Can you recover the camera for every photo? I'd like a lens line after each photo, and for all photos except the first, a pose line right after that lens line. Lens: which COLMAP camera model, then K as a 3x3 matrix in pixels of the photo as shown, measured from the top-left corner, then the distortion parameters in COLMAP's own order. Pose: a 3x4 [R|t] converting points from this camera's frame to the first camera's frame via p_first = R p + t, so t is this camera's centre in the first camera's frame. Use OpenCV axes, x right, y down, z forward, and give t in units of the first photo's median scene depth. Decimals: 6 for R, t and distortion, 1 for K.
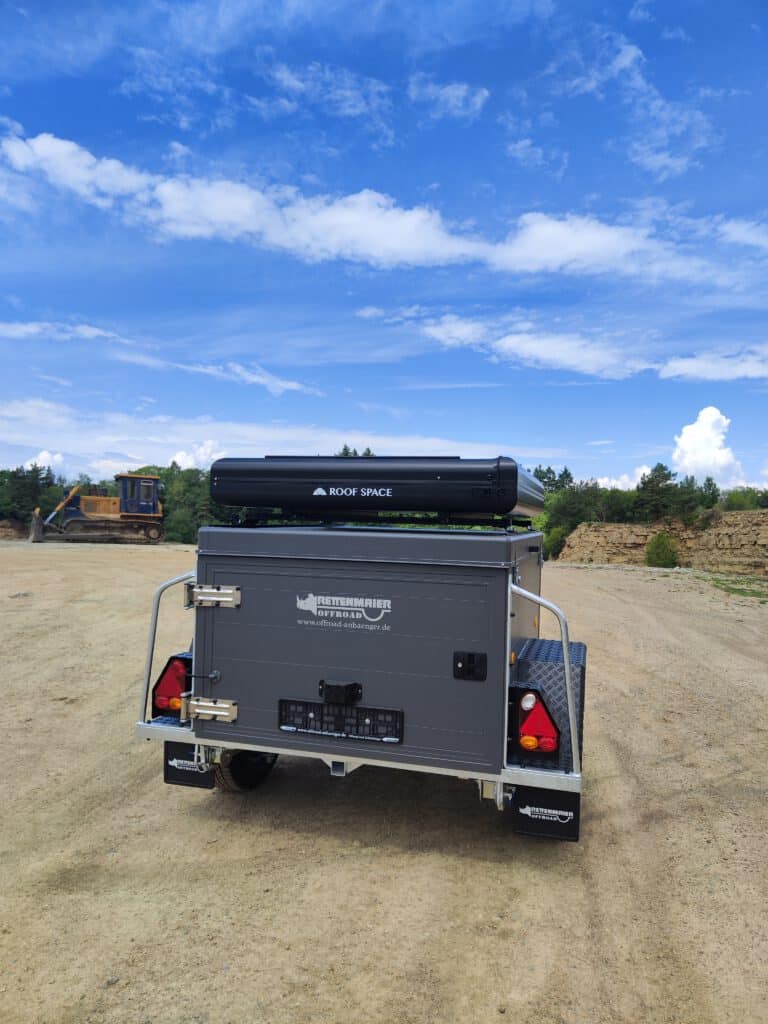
lens RADIAL K [[715.5, 0, 389.2], [0, 715.5, 511.9], [0, 0, 1]] dist [0.004272, -0.001093]
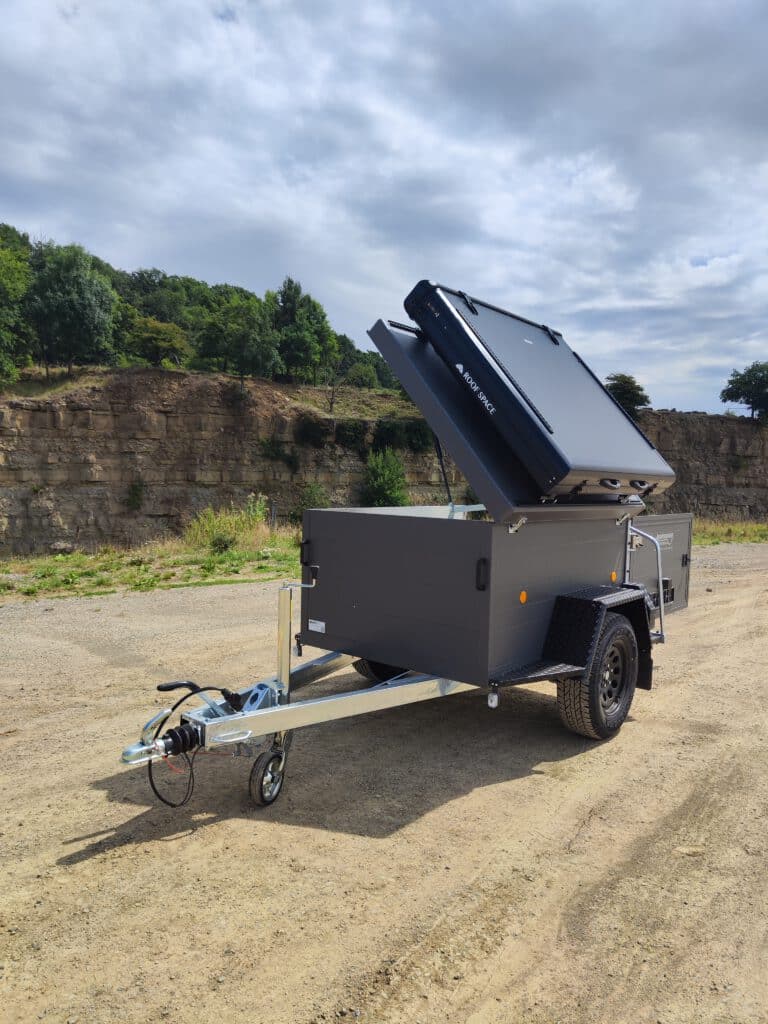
lens RADIAL K [[715.5, 0, 379.3], [0, 715.5, 510.7], [0, 0, 1]] dist [0.004272, -0.001093]
pose [[-0.857995, -0.075531, 0.508075, -0.553700], [-0.054551, 0.996935, 0.056085, -0.010996], [-0.510753, 0.020404, -0.859485, 2.527163]]
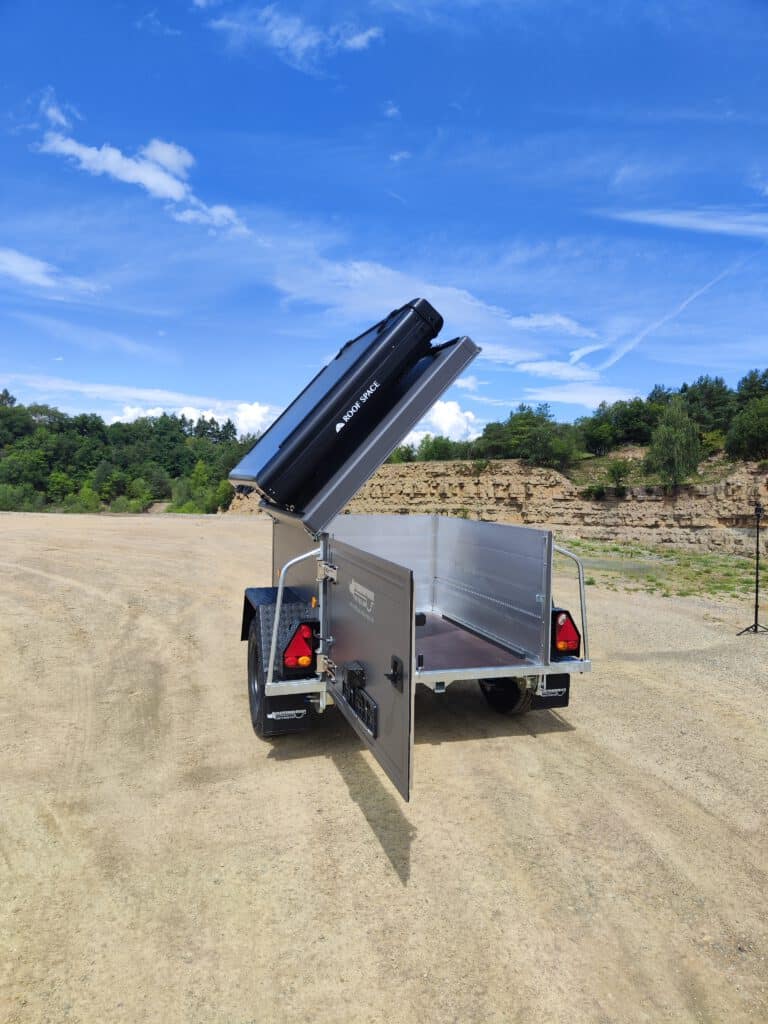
lens RADIAL K [[715.5, 0, 384.2], [0, 715.5, 545.9], [0, 0, 1]] dist [0.004272, -0.001093]
pose [[0.895728, -0.049172, 0.441875, -0.658427], [-0.002003, 0.993409, 0.114608, -0.059537], [-0.444598, -0.103542, 0.889726, -0.264726]]
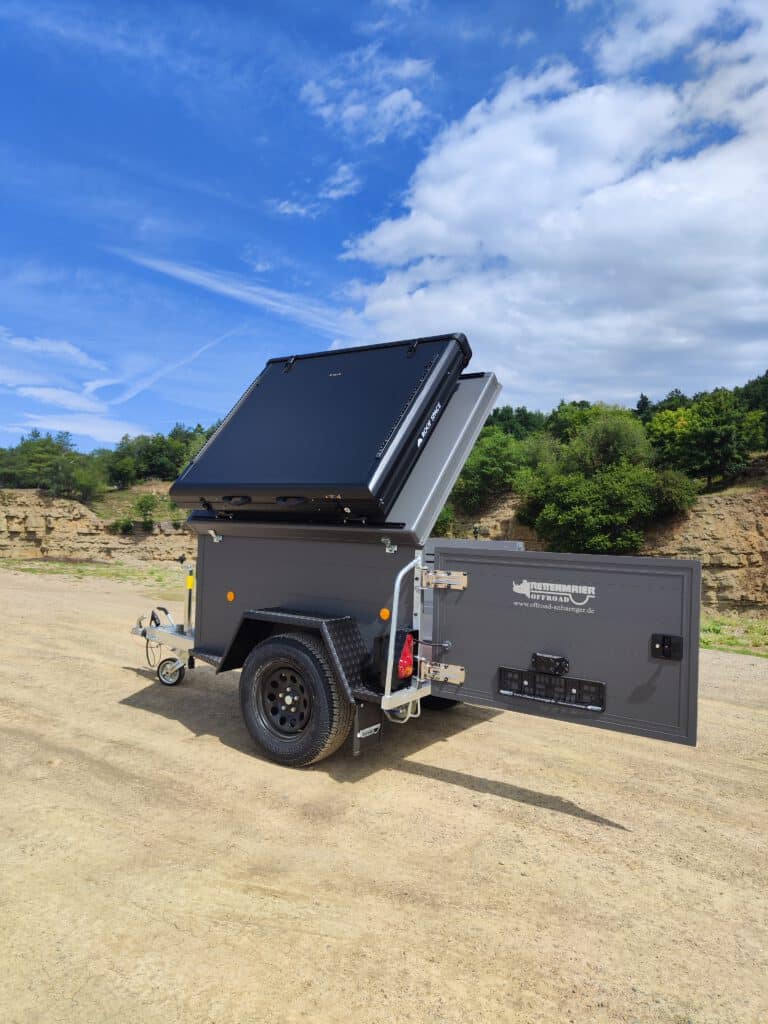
lens RADIAL K [[715.5, 0, 388.3], [0, 715.5, 502.8], [0, 0, 1]] dist [0.004272, -0.001093]
pose [[0.427897, 0.017617, 0.903656, -1.396112], [-0.030603, 0.999519, -0.004995, -0.006794], [-0.903309, -0.025517, 0.428230, 0.365668]]
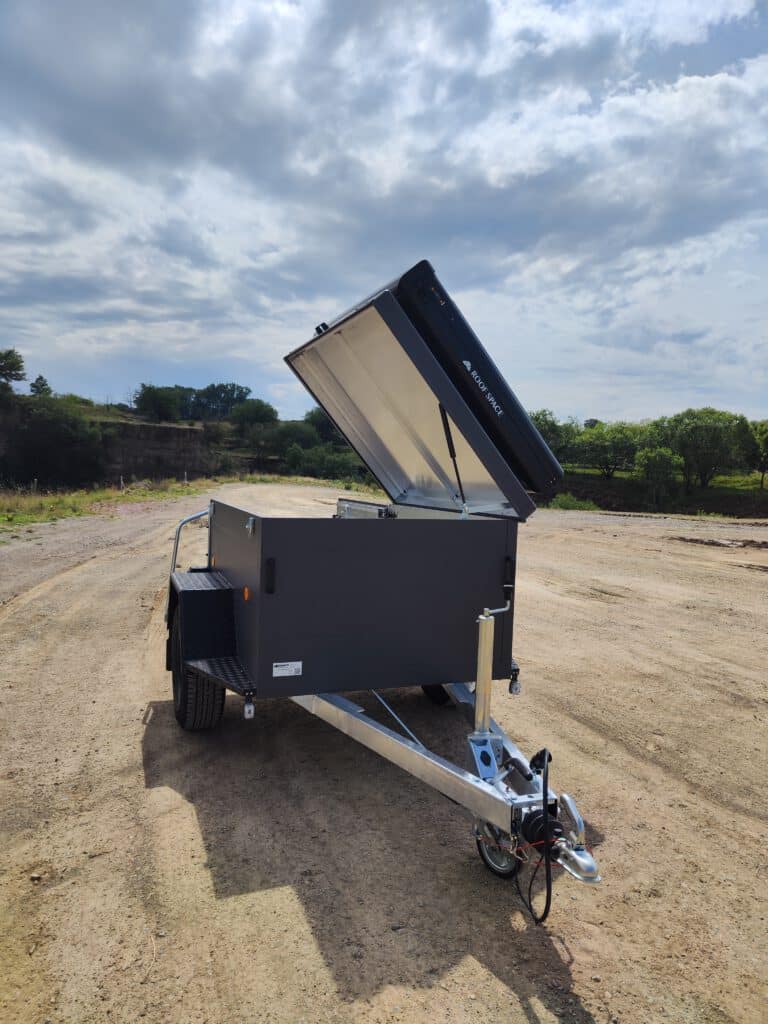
lens RADIAL K [[715.5, 0, 381.6], [0, 715.5, 514.9], [0, 0, 1]] dist [0.004272, -0.001093]
pose [[-0.867579, -0.028487, -0.496483, 0.683201], [-0.053495, 0.997911, 0.036221, 0.020970], [0.494414, 0.057984, -0.867290, 2.379795]]
